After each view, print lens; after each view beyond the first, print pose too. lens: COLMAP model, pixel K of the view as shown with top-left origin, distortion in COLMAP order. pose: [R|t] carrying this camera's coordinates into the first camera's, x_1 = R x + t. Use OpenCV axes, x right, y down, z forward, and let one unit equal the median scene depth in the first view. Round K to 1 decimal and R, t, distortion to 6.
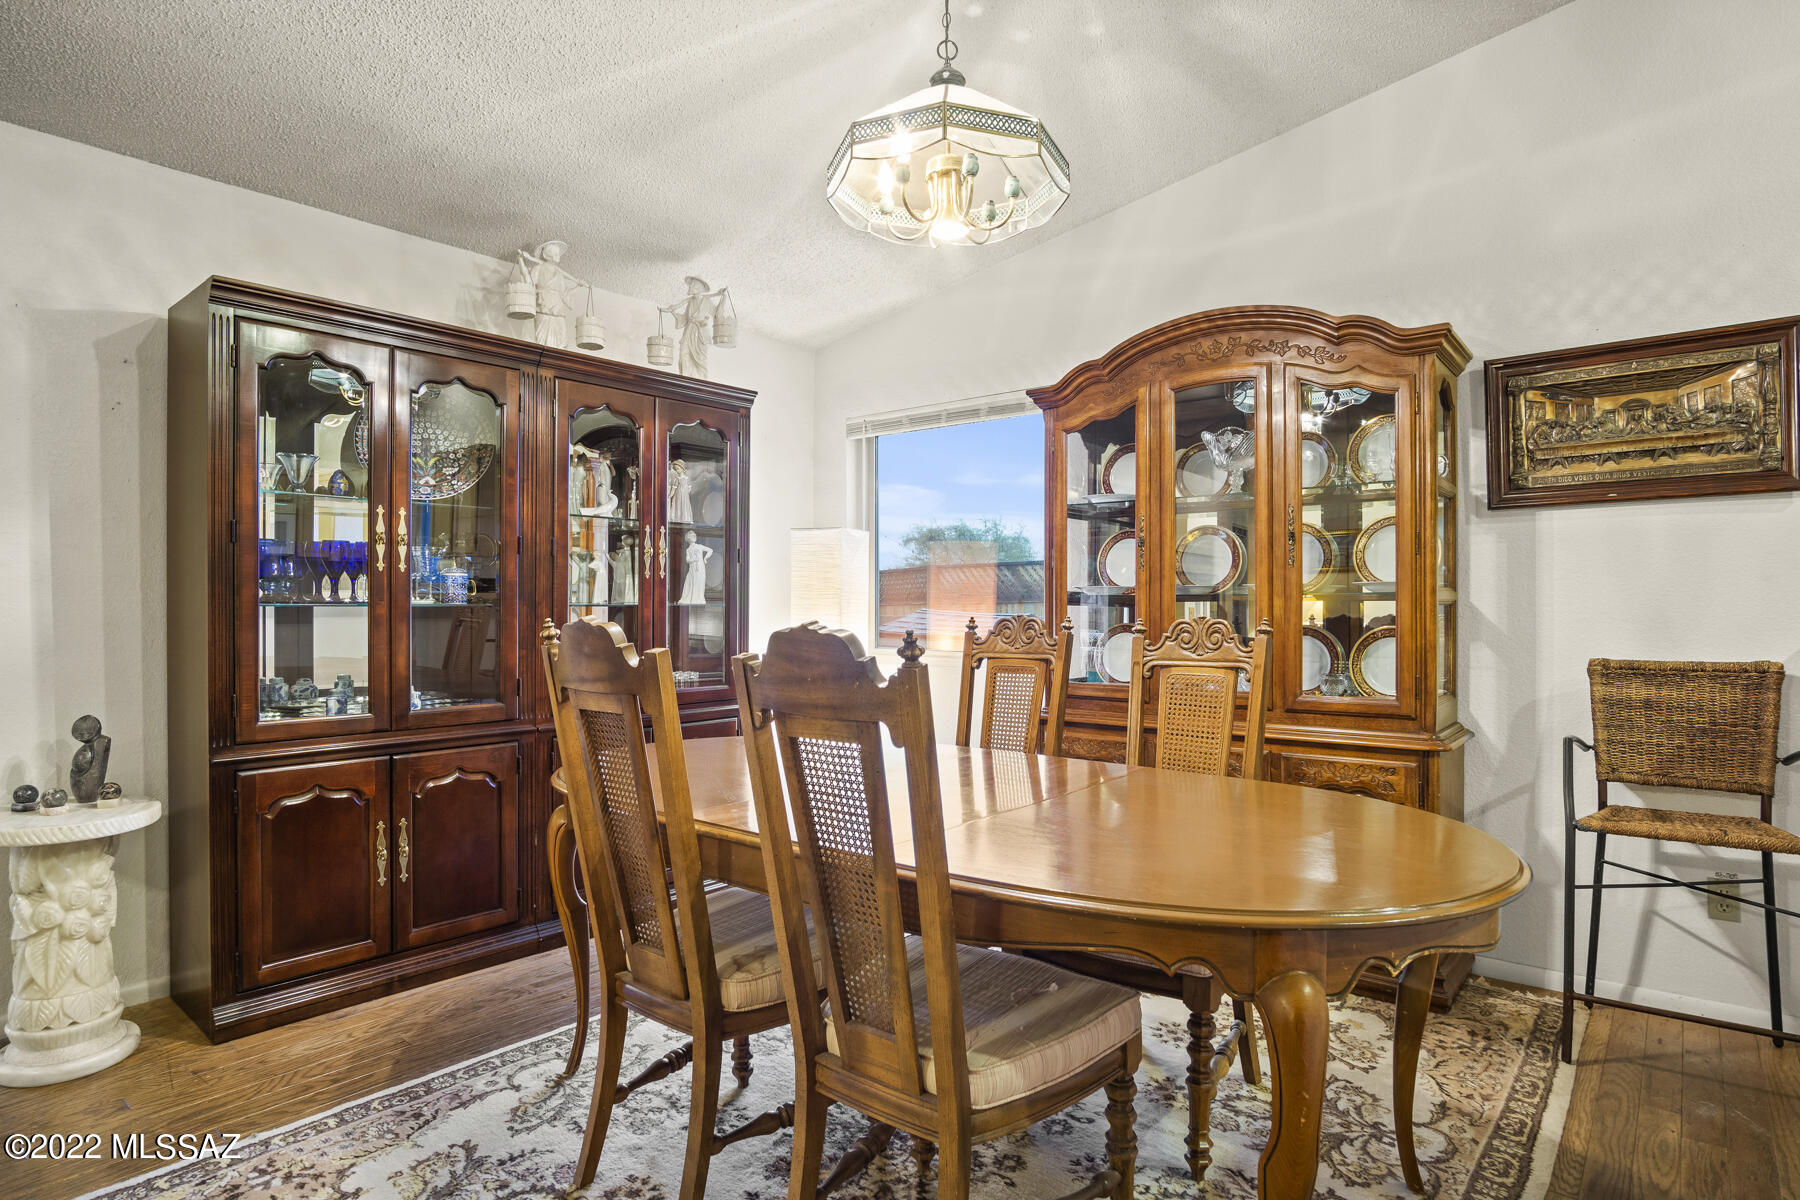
lens RADIAL K [[968.3, 0, 889.3], [0, 968.3, 611.5], [0, 0, 1]] dist [-0.038084, 0.009752]
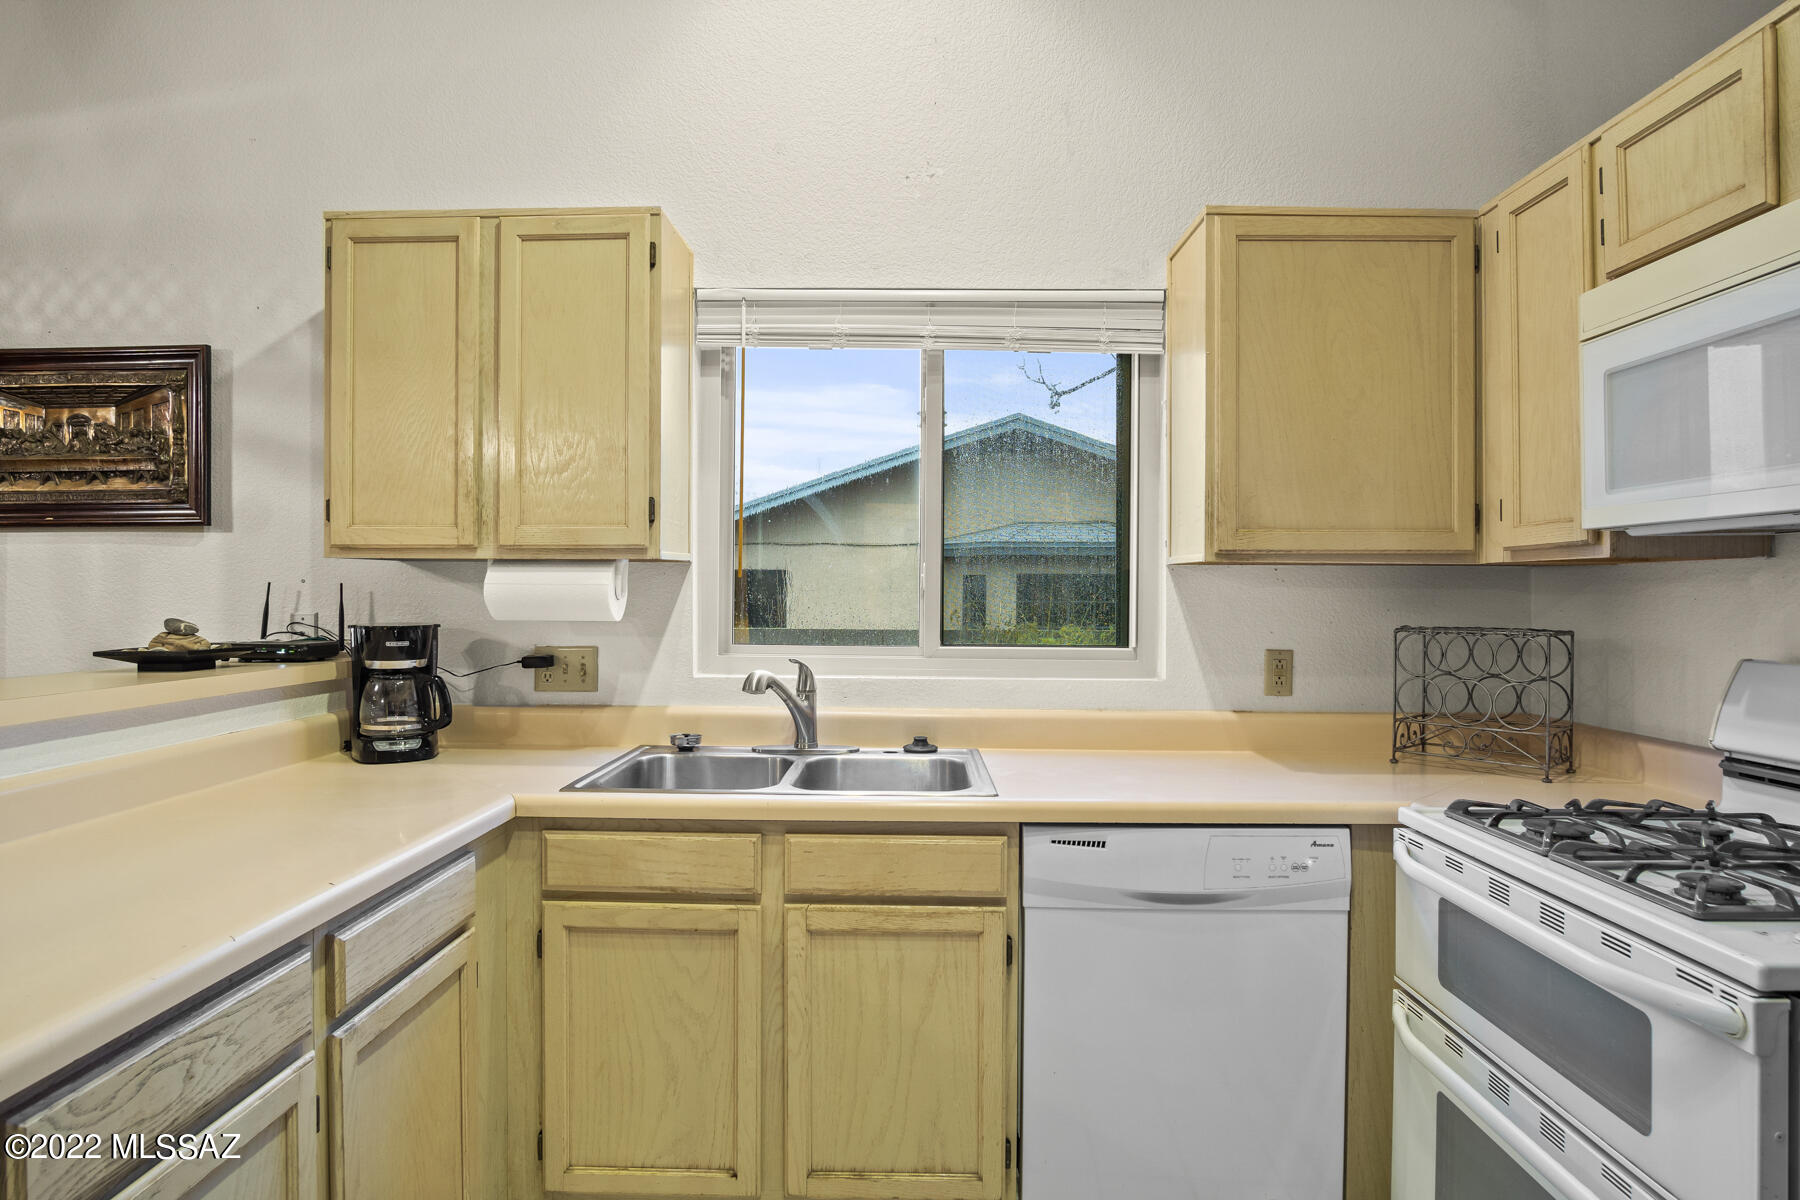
lens RADIAL K [[968.3, 0, 894.7], [0, 968.3, 597.6], [0, 0, 1]] dist [-0.038084, 0.009752]
pose [[0.789402, 0.005949, 0.613847, 0.862114], [-0.010386, 0.999939, 0.003666, -0.060386], [-0.613788, -0.009270, 0.789416, -0.200715]]
